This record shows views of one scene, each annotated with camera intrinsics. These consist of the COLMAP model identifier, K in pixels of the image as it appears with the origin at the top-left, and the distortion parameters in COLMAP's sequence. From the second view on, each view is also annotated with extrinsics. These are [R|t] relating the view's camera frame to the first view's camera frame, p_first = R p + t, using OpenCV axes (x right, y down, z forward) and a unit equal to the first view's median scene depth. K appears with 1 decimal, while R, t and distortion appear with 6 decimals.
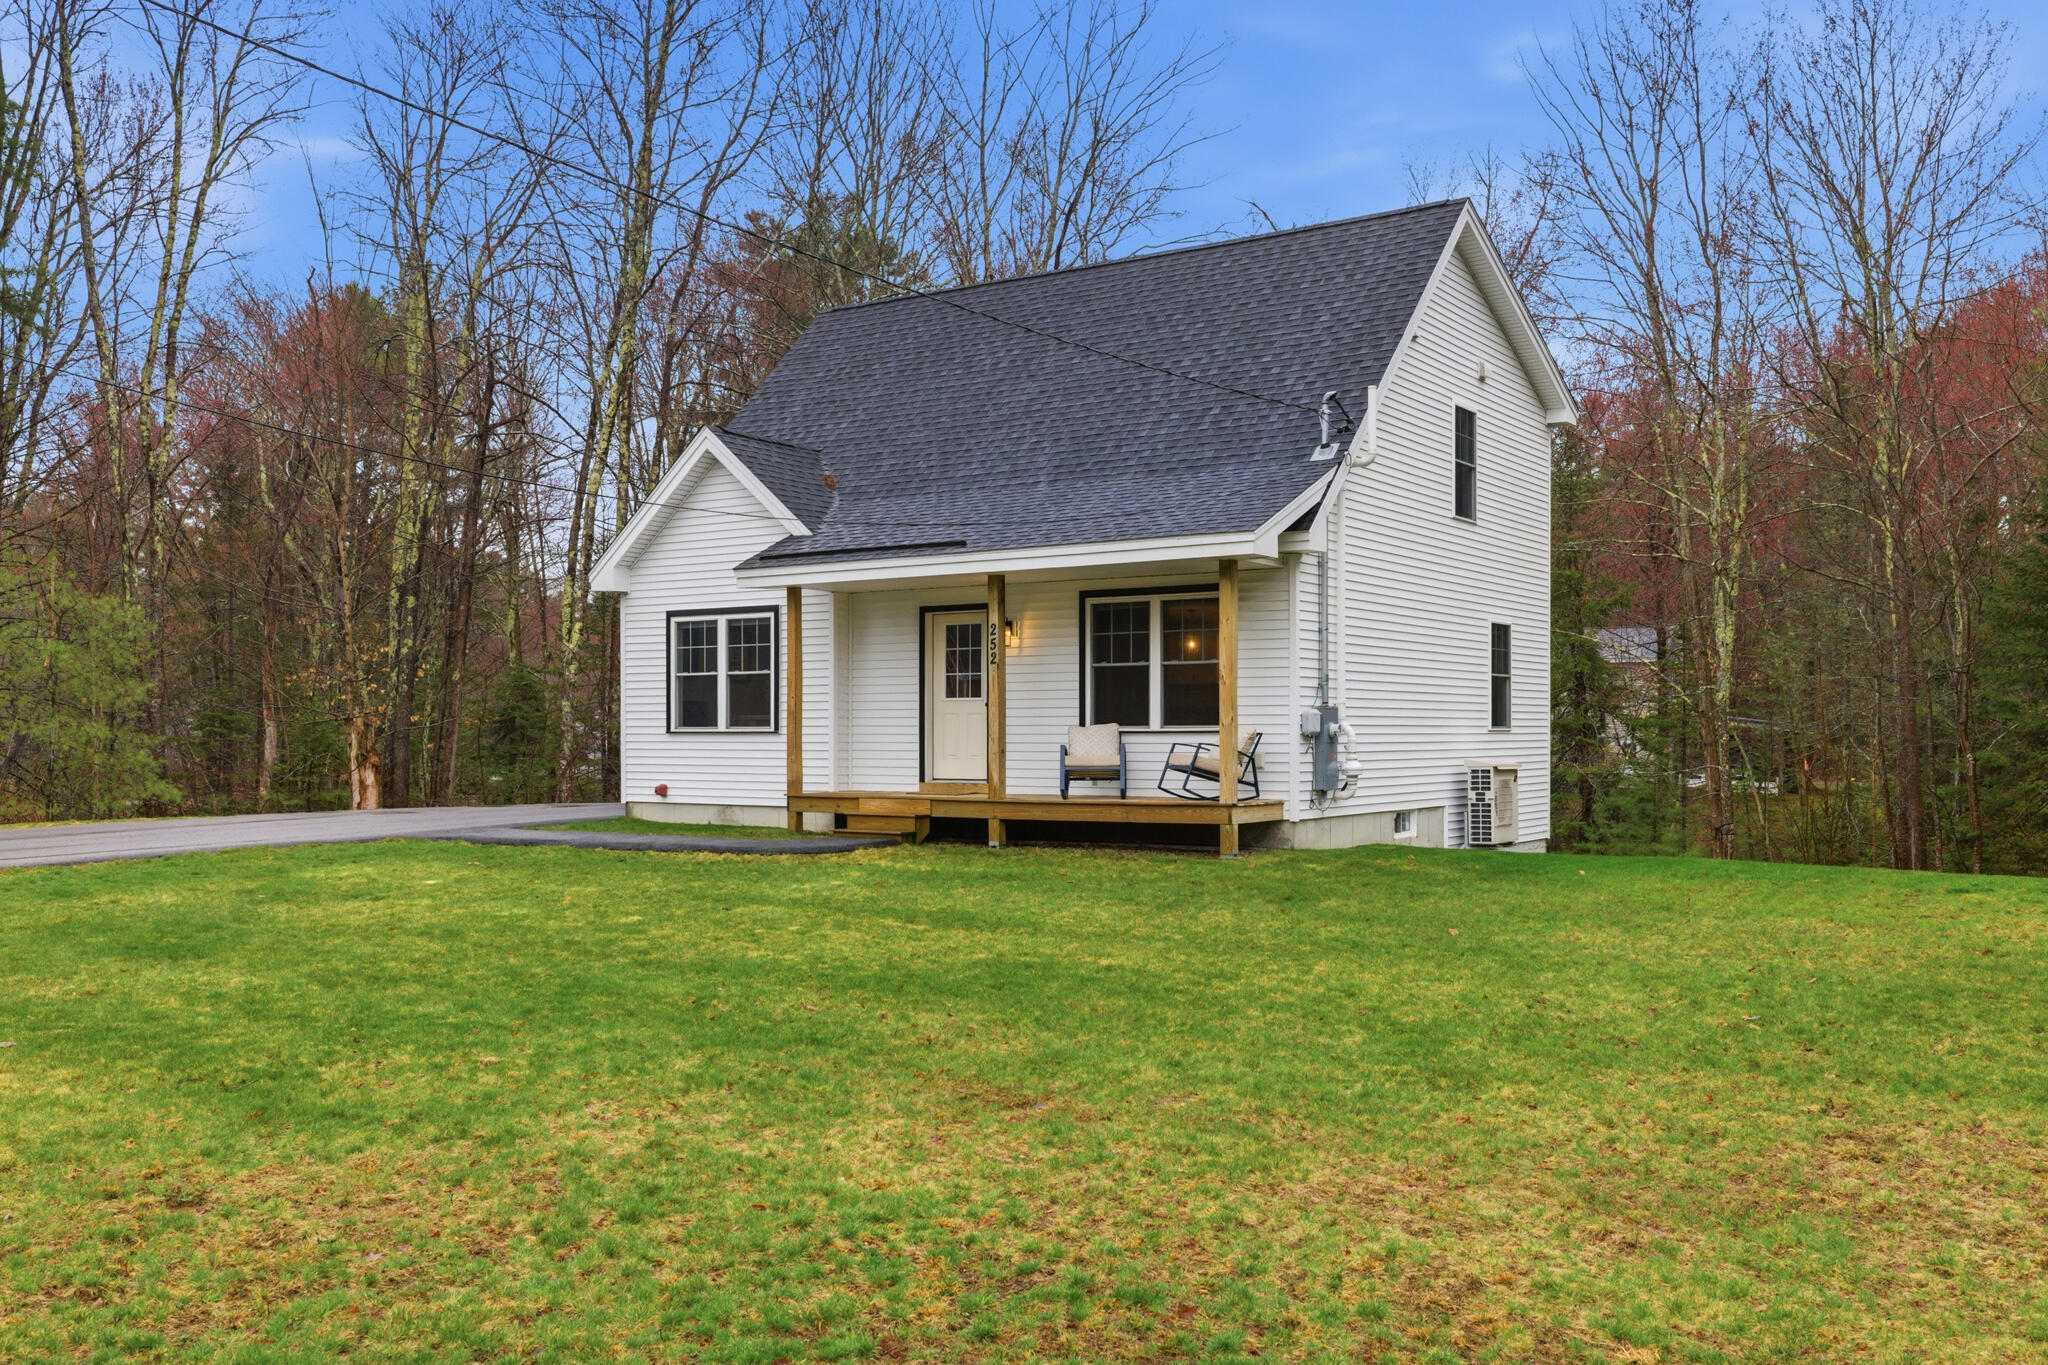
lens RADIAL K [[1792.1, 0, 1032.1], [0, 1792.1, 686.6], [0, 0, 1]] dist [0.000490, 0.000813]
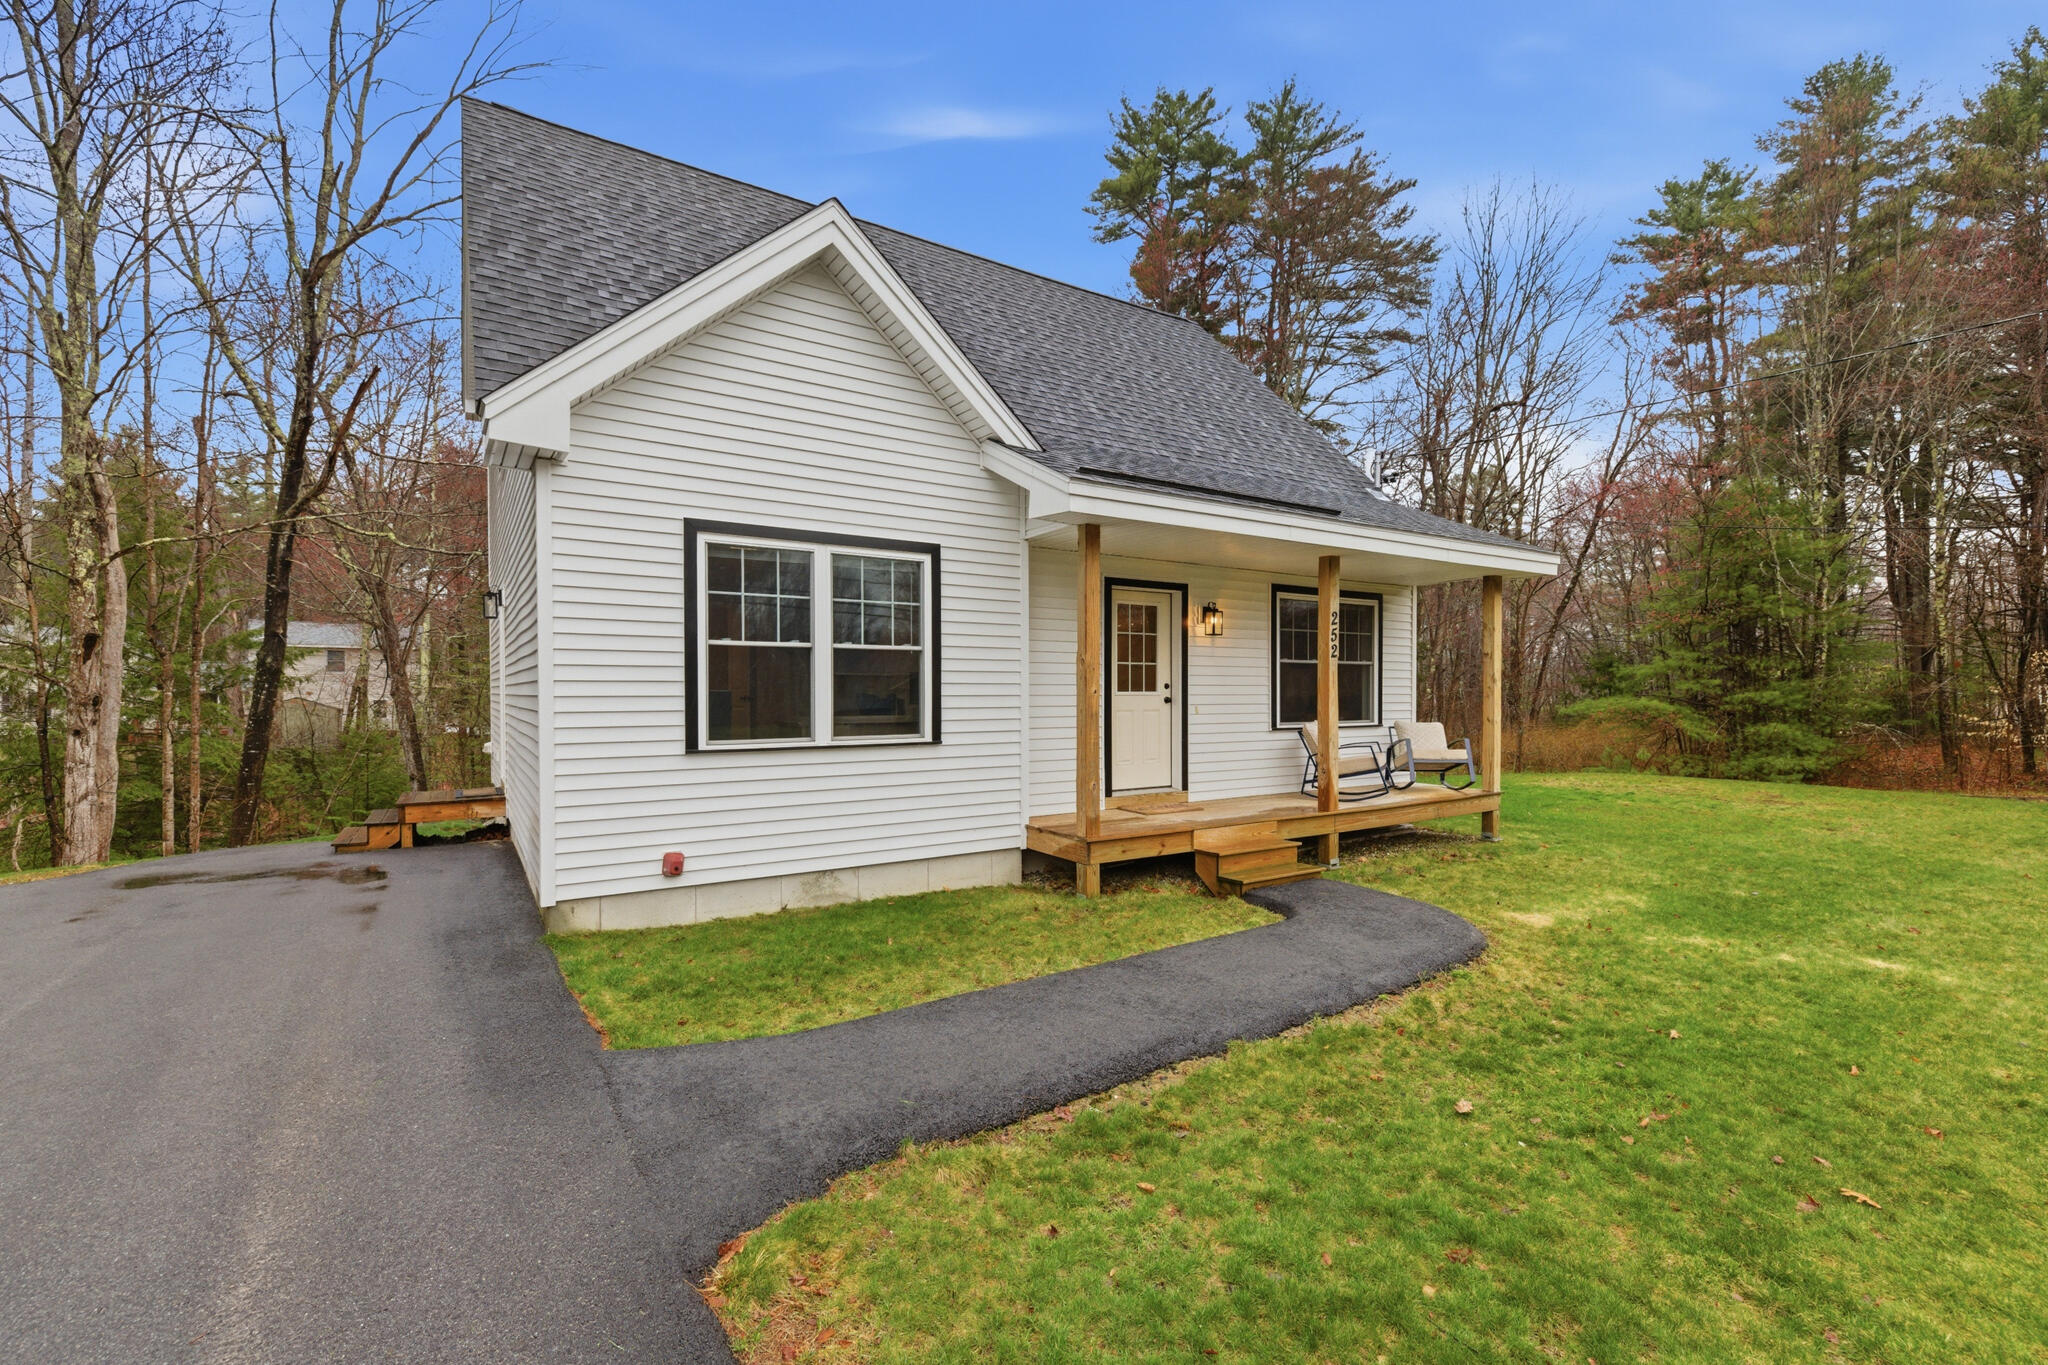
lens RADIAL K [[866.1, 0, 1019.9], [0, 866.1, 694.3], [0, 0, 1]] dist [0.008326, -0.002113]
pose [[0.398303, -0.001707, 0.917252, -0.425138], [-0.025011, 0.999606, 0.012720, 0.003426], [-0.916913, -0.028008, 0.398104, 0.871131]]
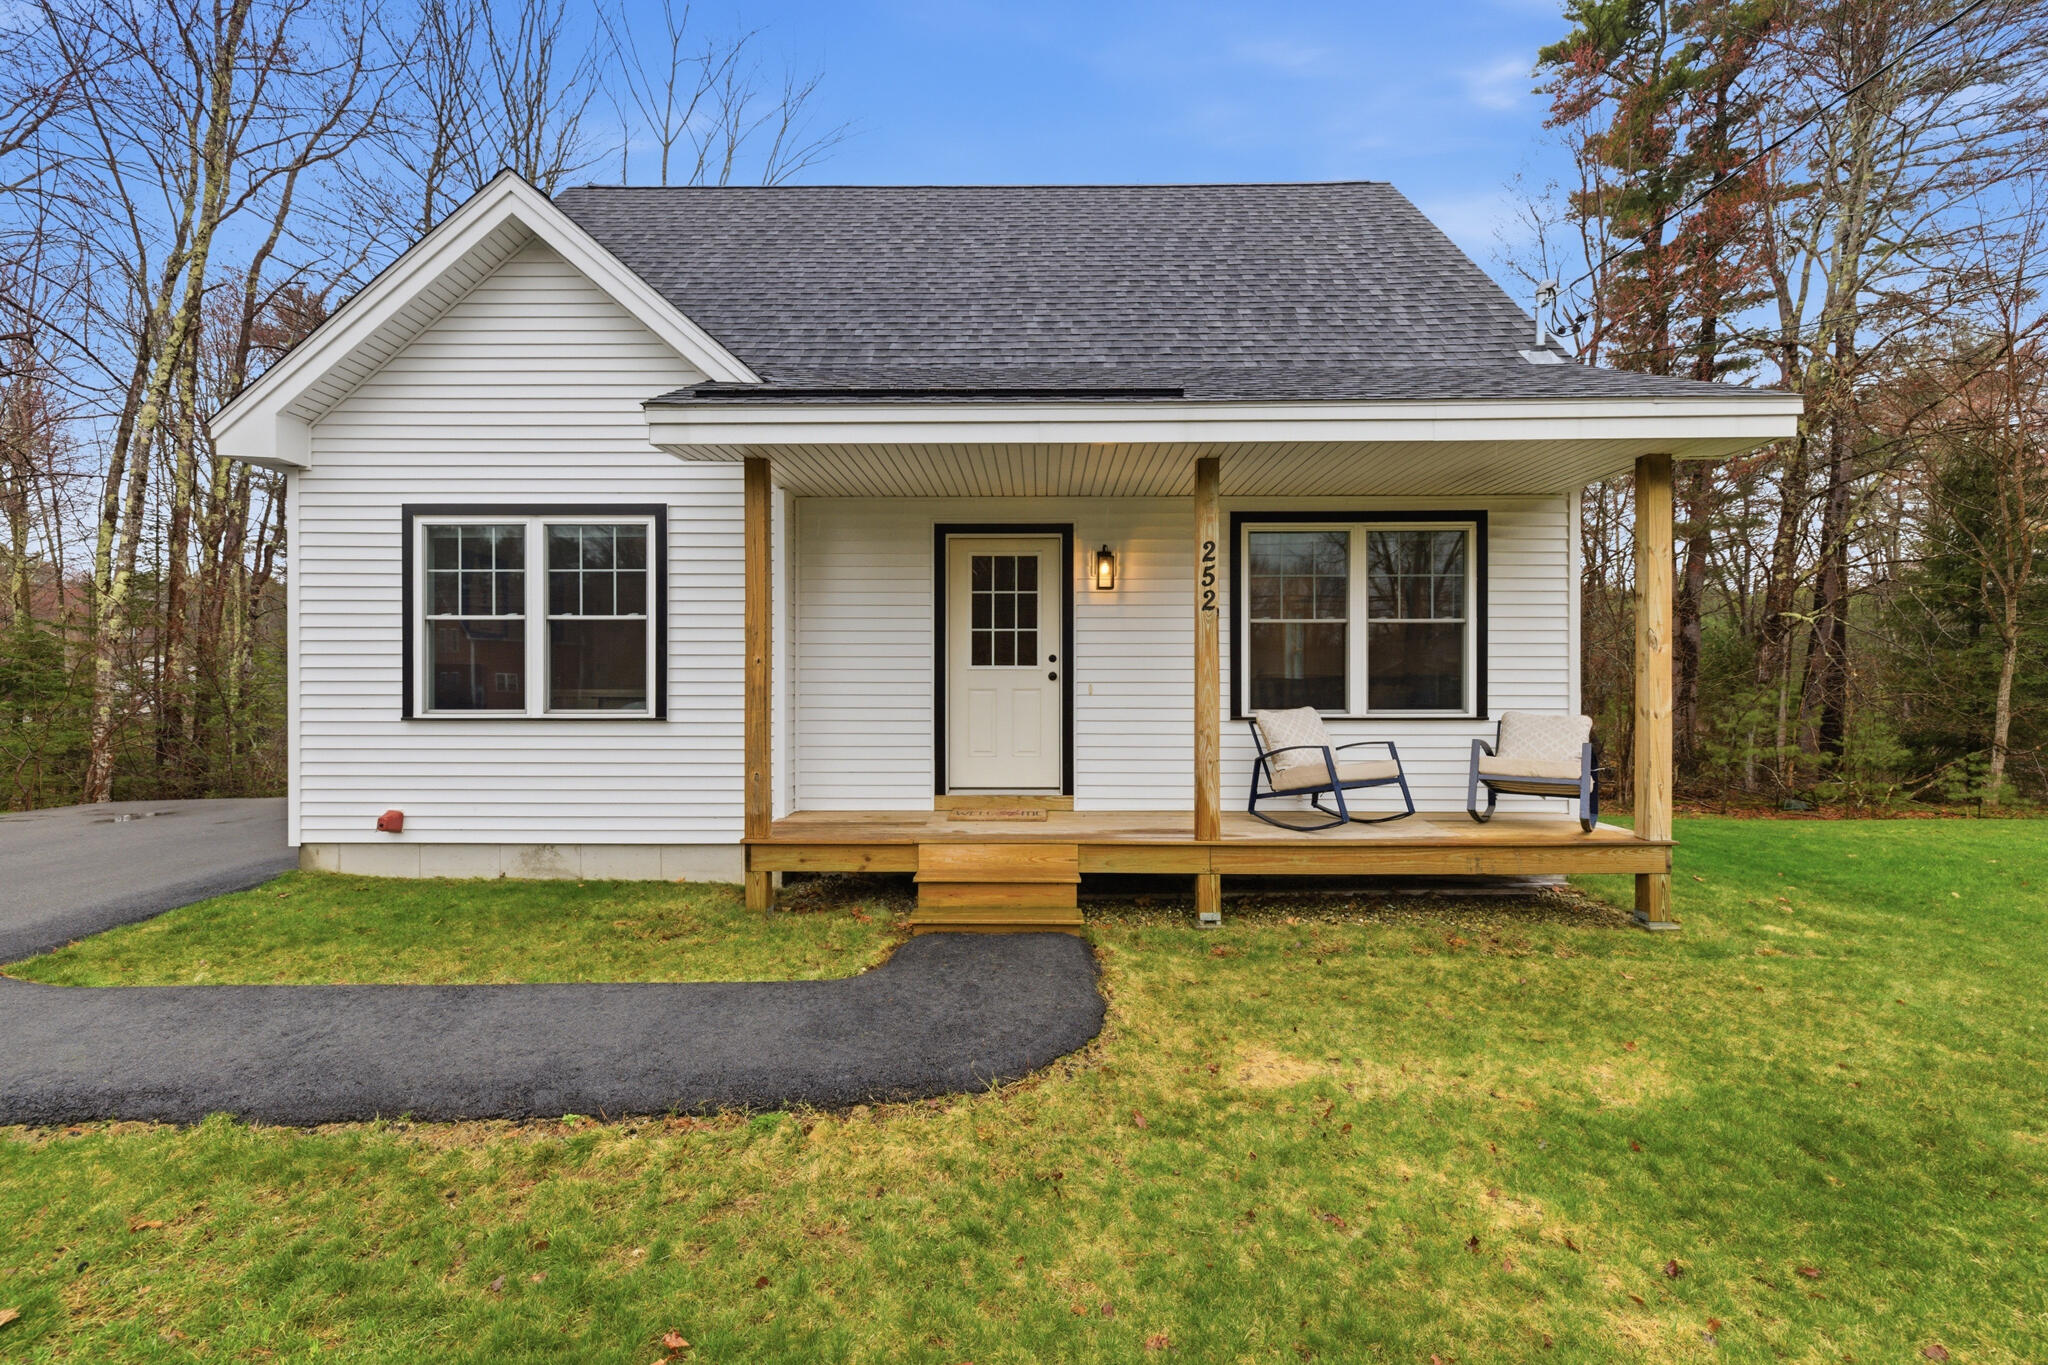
lens RADIAL K [[849.2, 0, 1023.3], [0, 849.2, 677.5], [0, 0, 1]] dist [0.003441, -0.001266]
pose [[0.834641, 0.004747, 0.550775, -0.202315], [-0.016201, 0.999742, 0.015934, 0.005302], [-0.550557, -0.022222, 0.834502, 0.718227]]
